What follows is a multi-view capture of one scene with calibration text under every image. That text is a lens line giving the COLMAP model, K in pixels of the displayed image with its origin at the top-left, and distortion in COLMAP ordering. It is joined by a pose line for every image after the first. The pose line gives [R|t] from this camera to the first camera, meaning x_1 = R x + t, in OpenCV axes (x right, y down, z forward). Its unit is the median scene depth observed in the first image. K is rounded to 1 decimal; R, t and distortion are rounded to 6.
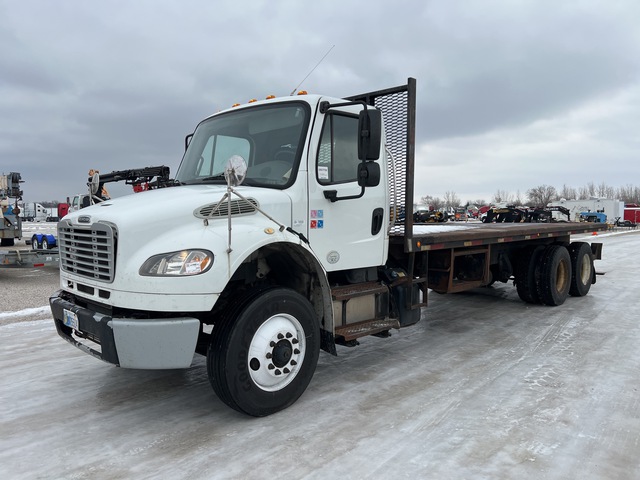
lens RADIAL K [[493.0, 0, 319.7], [0, 493.0, 256.3], [0, 0, 1]] dist [0.007454, 0.001108]
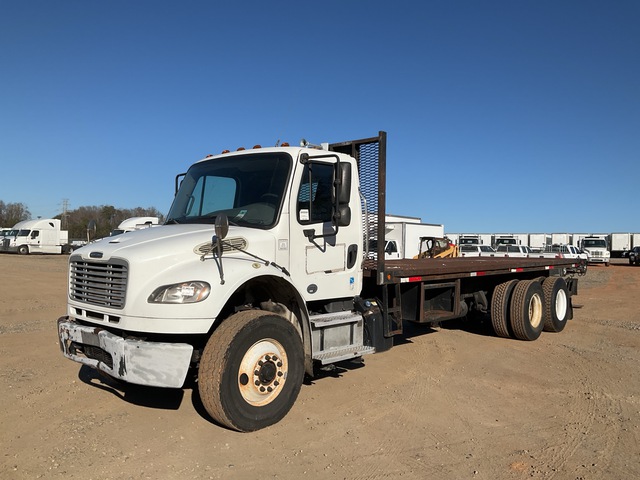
lens RADIAL K [[546.5, 0, 320.0], [0, 546.5, 240.0], [0, 0, 1]] dist [-0.046359, 0.000472]
pose [[0.999382, 0.006432, 0.034569, 0.002293], [-0.003221, 0.995742, -0.092126, 0.006480], [-0.035015, 0.091958, 0.995147, -0.259308]]
